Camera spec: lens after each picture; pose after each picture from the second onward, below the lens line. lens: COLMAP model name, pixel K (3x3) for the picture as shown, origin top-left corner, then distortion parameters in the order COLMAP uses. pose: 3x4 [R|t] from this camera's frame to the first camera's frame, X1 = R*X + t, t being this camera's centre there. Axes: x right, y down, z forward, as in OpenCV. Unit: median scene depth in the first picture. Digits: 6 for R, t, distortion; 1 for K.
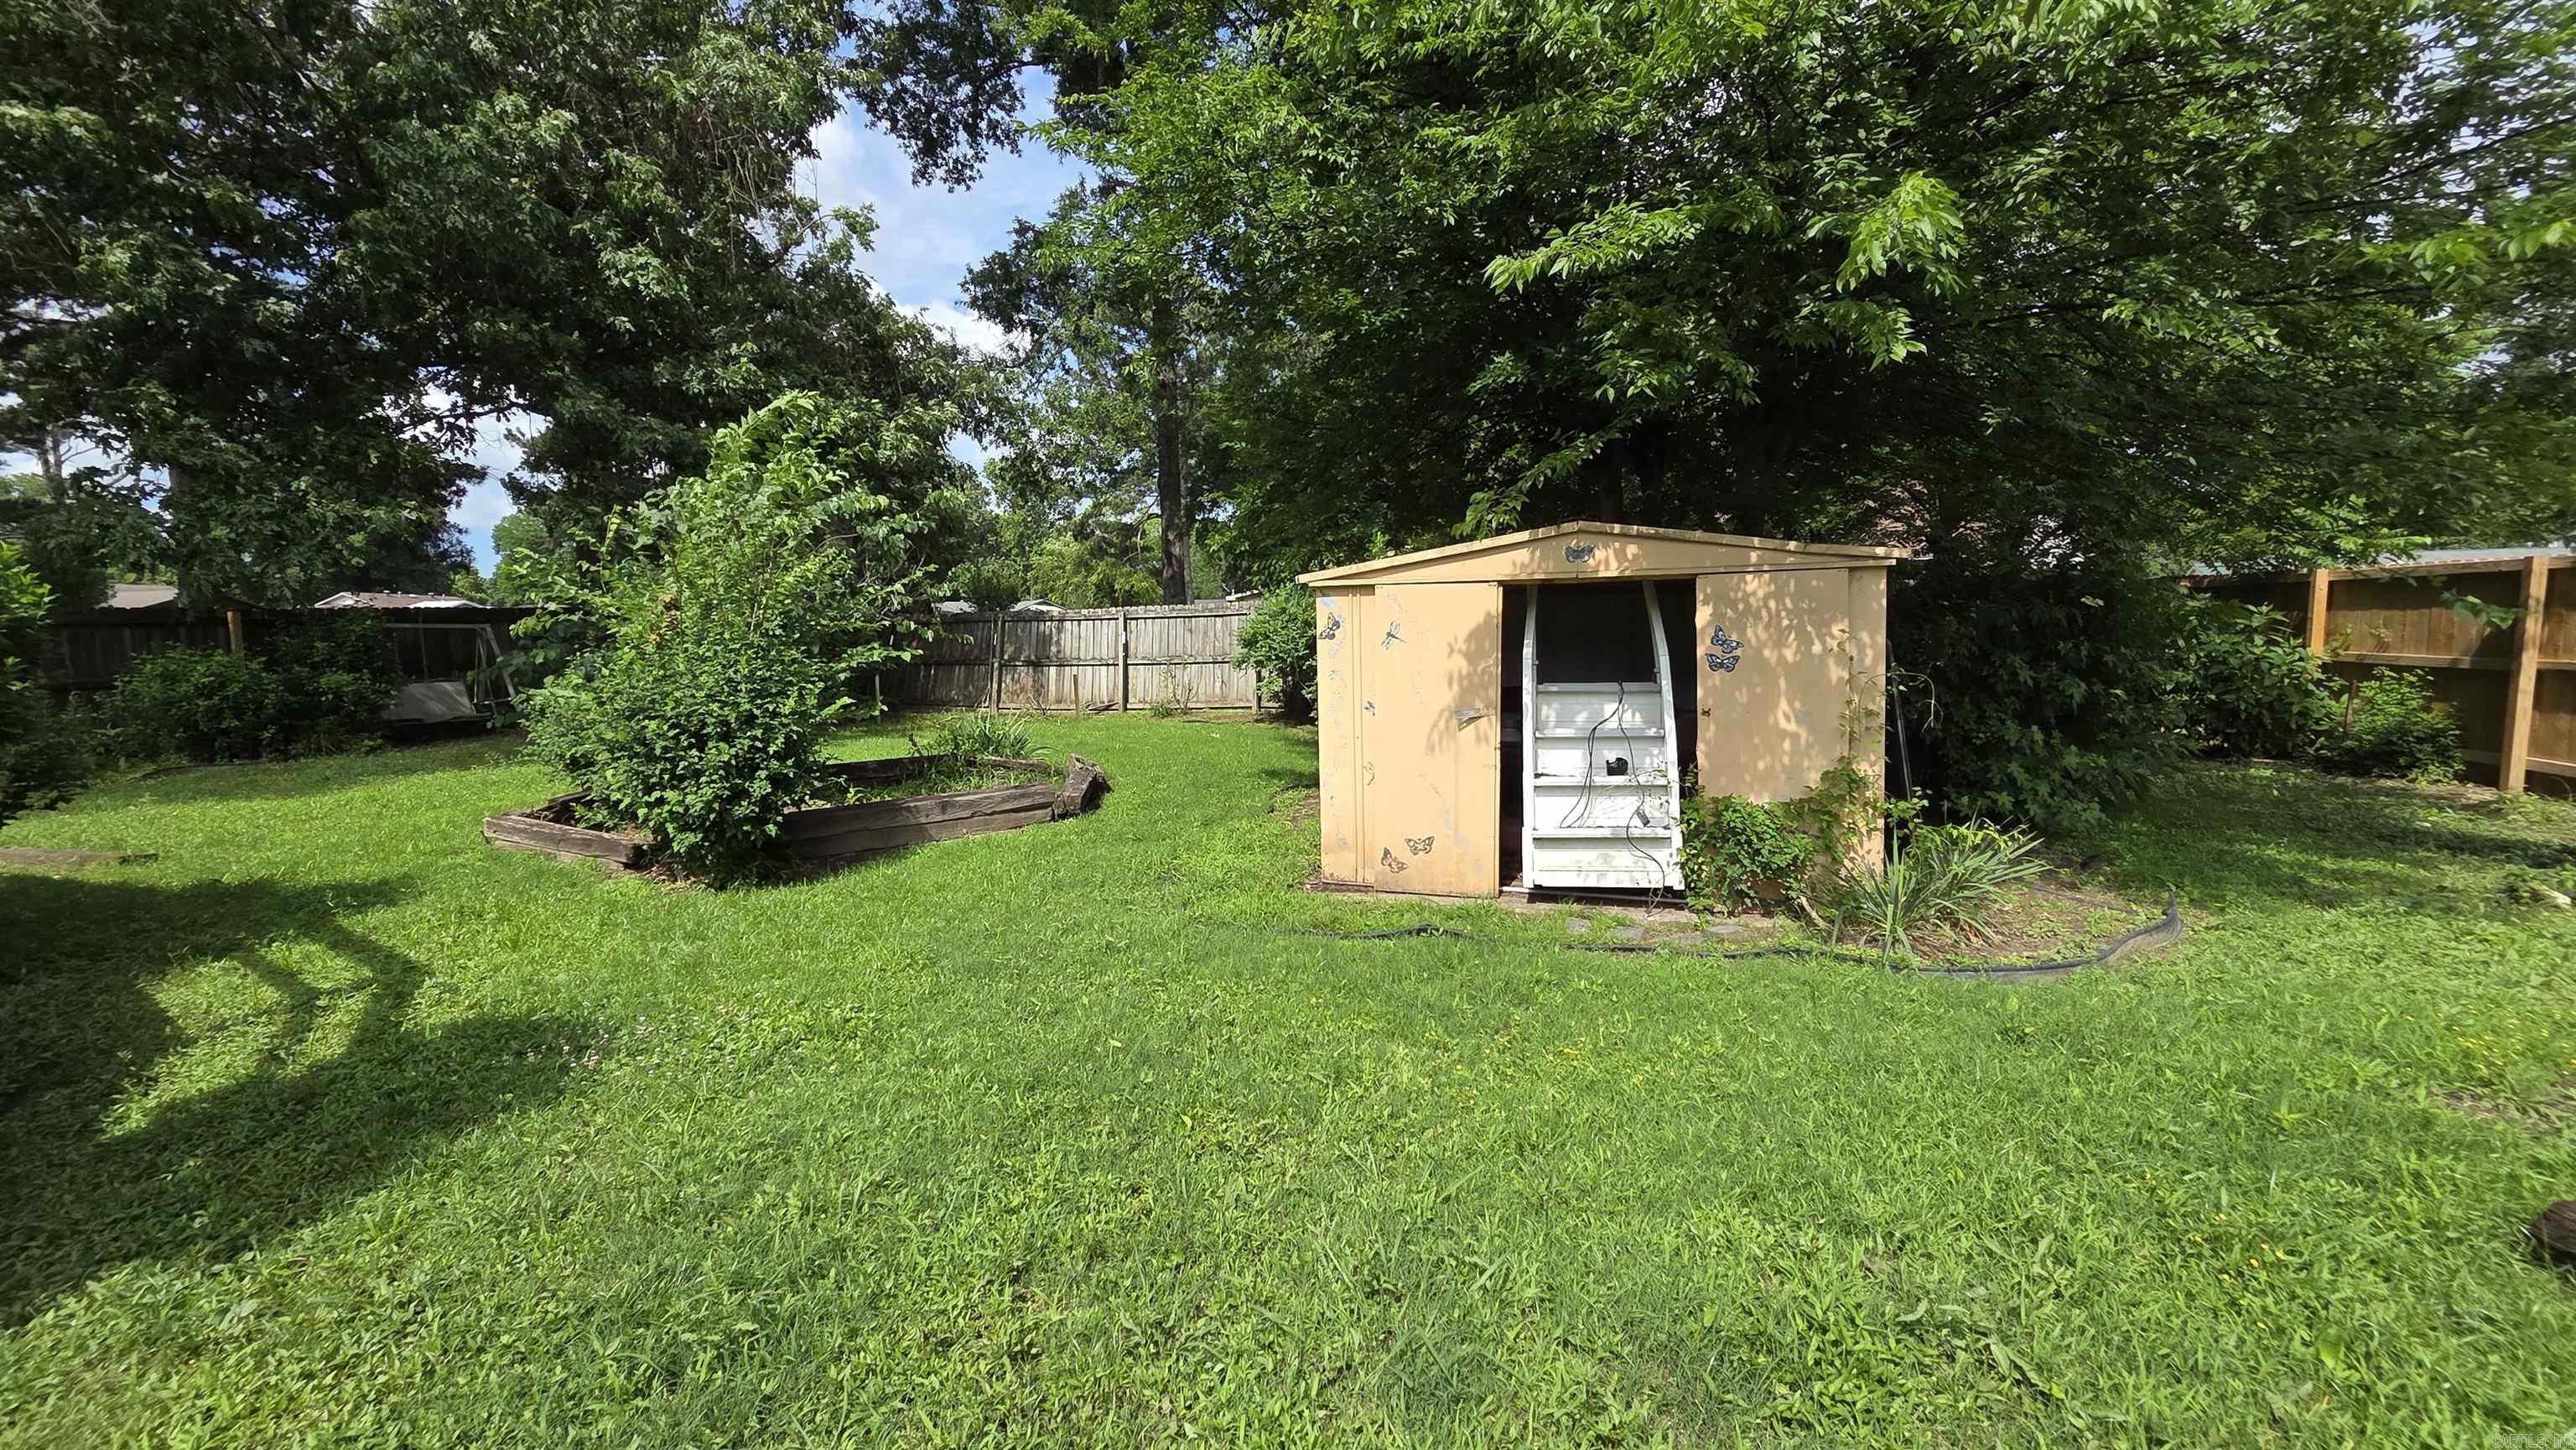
lens RADIAL K [[1054.9, 0, 1286.6], [0, 1054.9, 715.3], [0, 0, 1]] dist [0.004102, -0.000631]
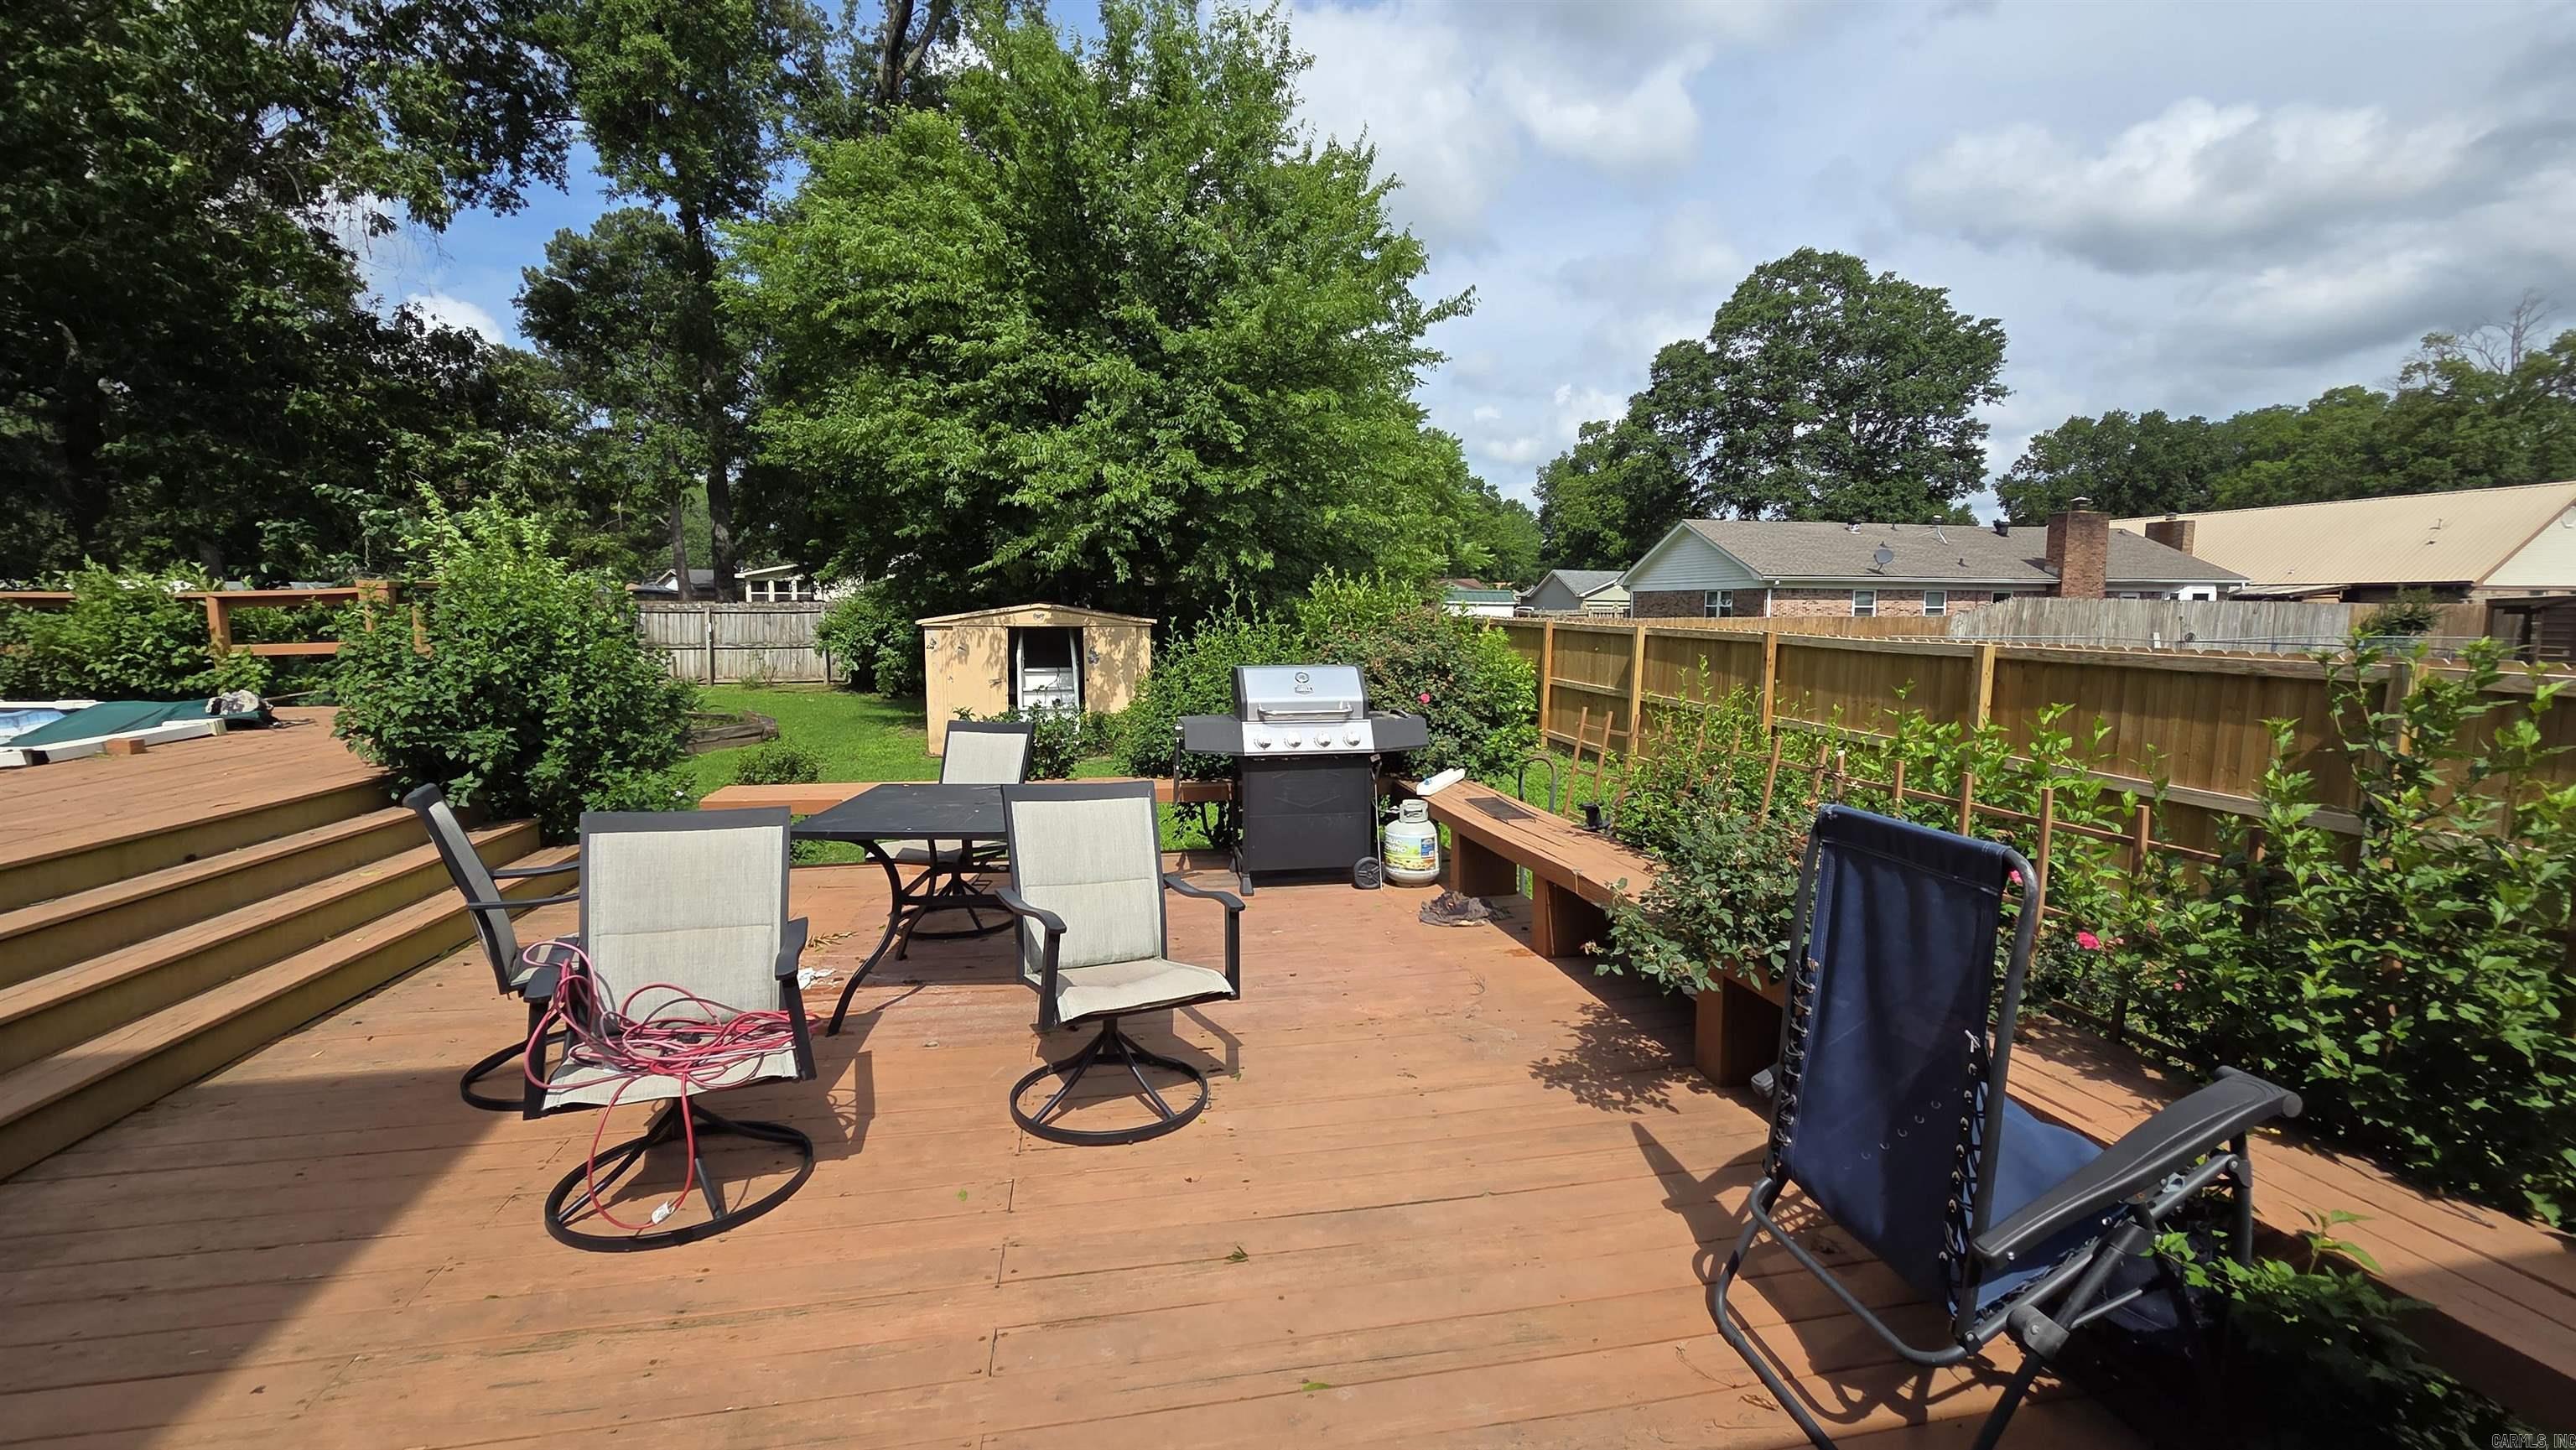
lens RADIAL K [[1054.9, 0, 1286.6], [0, 1054.9, 715.3], [0, 0, 1]] dist [0.004102, -0.000631]
pose [[0.897879, -0.021437, 0.439721, -0.282907], [0.010937, 0.999592, 0.026400, 0.020617], [-0.440107, -0.018895, 0.897746, -1.420424]]
